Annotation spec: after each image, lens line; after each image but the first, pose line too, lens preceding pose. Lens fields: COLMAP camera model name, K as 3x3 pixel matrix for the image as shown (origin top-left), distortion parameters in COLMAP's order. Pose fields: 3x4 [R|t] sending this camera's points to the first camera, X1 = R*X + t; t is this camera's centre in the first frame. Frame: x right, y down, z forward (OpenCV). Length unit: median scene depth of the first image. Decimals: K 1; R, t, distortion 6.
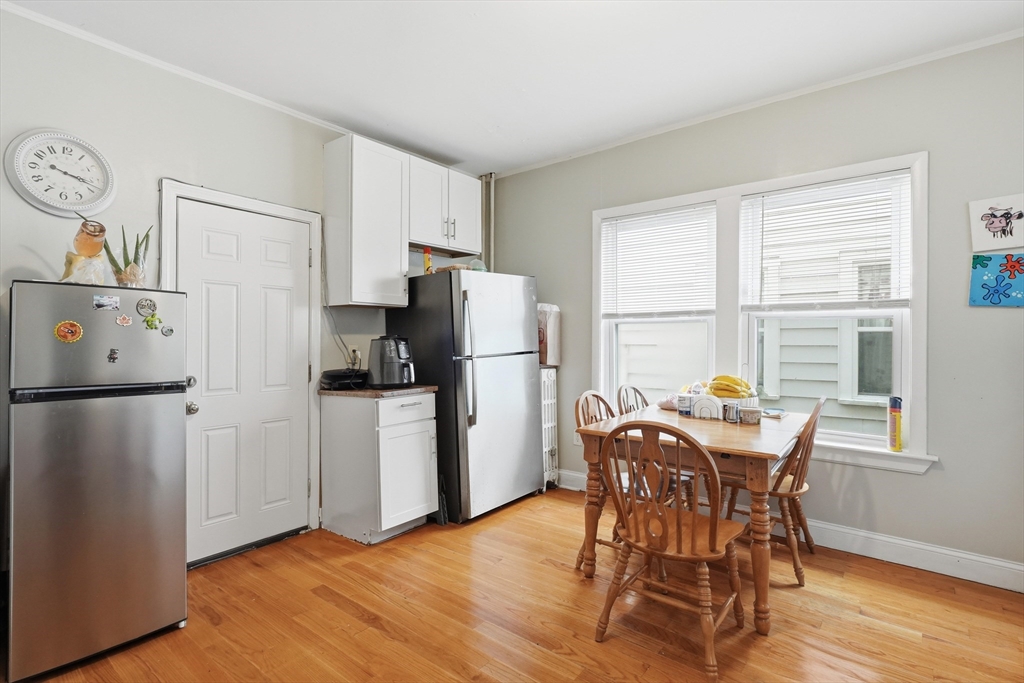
lens RADIAL K [[501.6, 0, 514.6], [0, 501.6, 342.4], [0, 0, 1]] dist [0.002051, 0.003059]
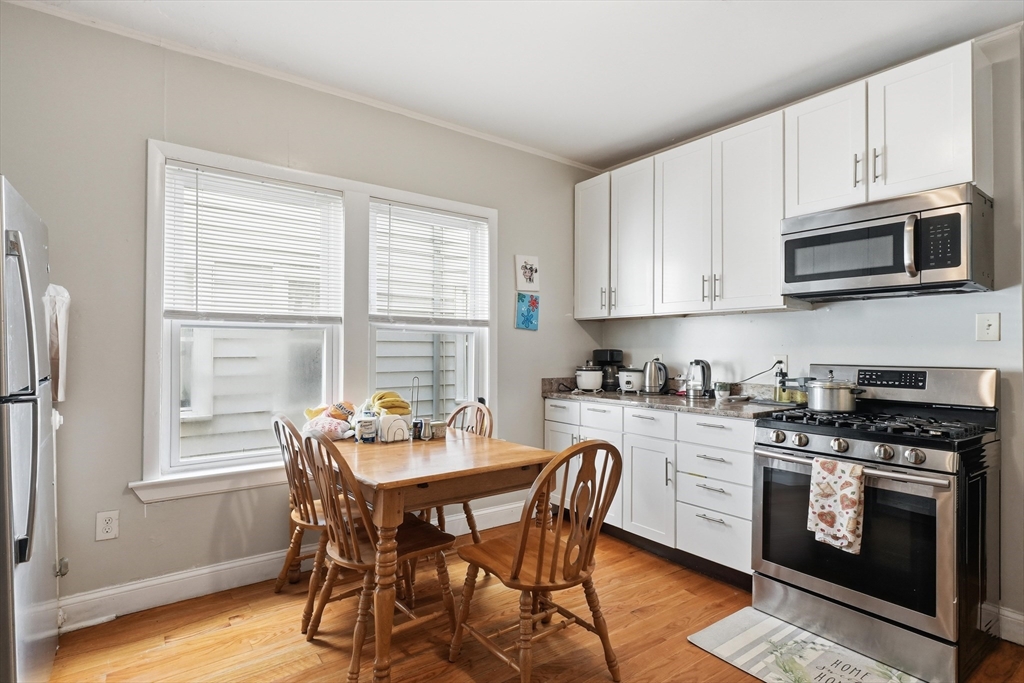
lens RADIAL K [[501.6, 0, 518.2], [0, 501.6, 353.2], [0, 0, 1]] dist [0.002051, 0.003059]
pose [[0.278100, -0.003532, 0.960546, -0.394338], [0.003247, 0.999991, 0.002737, -0.005287], [-0.960547, 0.002358, 0.278109, 0.530191]]
